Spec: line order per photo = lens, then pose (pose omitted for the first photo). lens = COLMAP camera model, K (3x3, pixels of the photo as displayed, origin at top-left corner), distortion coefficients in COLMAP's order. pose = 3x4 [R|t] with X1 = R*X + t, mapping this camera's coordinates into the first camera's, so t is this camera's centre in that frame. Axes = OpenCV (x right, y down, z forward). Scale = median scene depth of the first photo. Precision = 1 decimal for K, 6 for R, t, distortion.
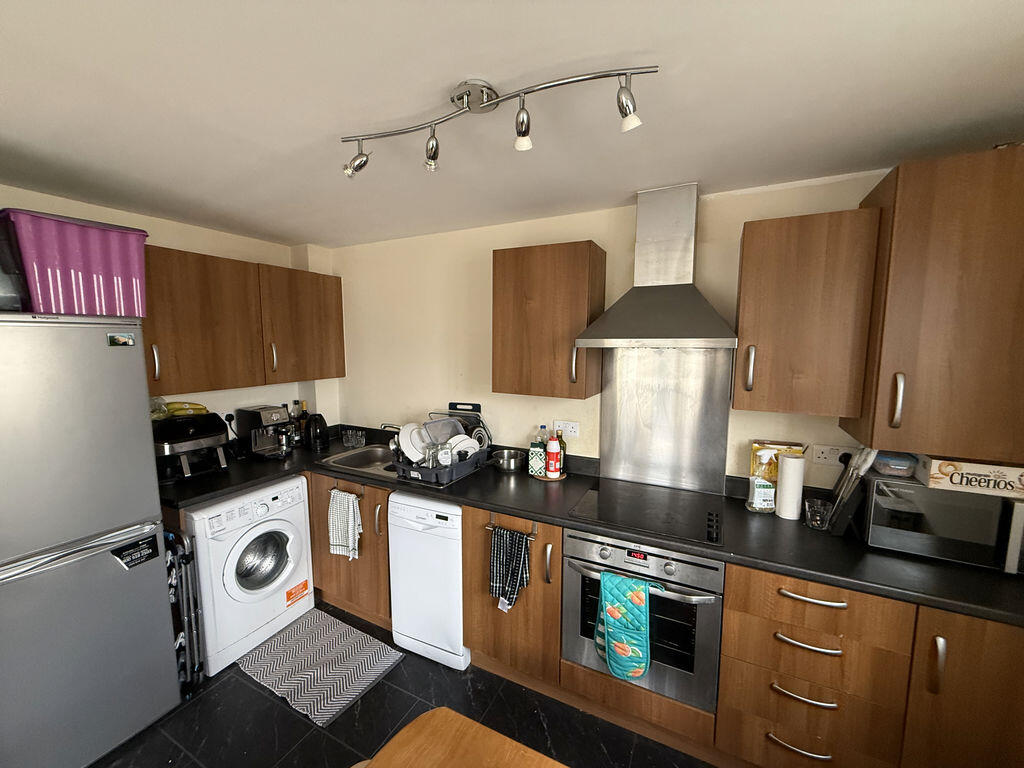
lens RADIAL K [[407.6, 0, 511.0], [0, 407.6, 386.3], [0, 0, 1]] dist [-0.000727, -0.000557]
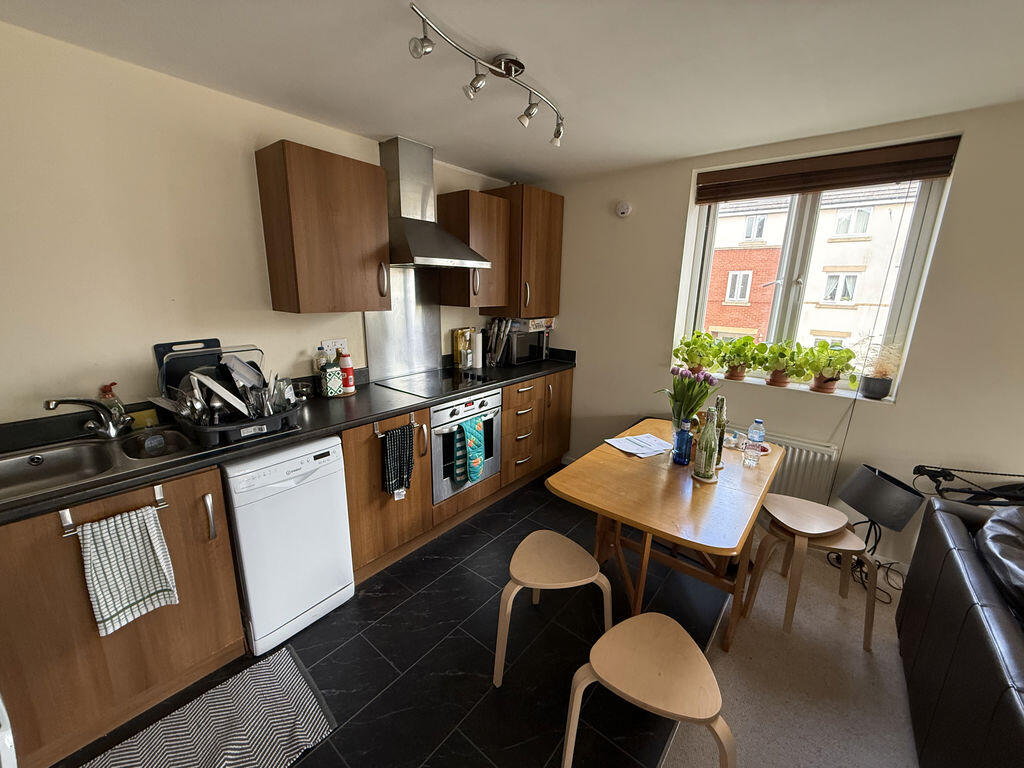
lens RADIAL K [[407.6, 0, 510.3], [0, 407.6, 383.7], [0, 0, 1]] dist [-0.000727, -0.000557]
pose [[0.214323, -0.228832, 0.949580, -0.923371], [0.089464, 0.972683, 0.214207, 0.016606], [-0.972657, 0.039043, 0.228941, 0.406655]]
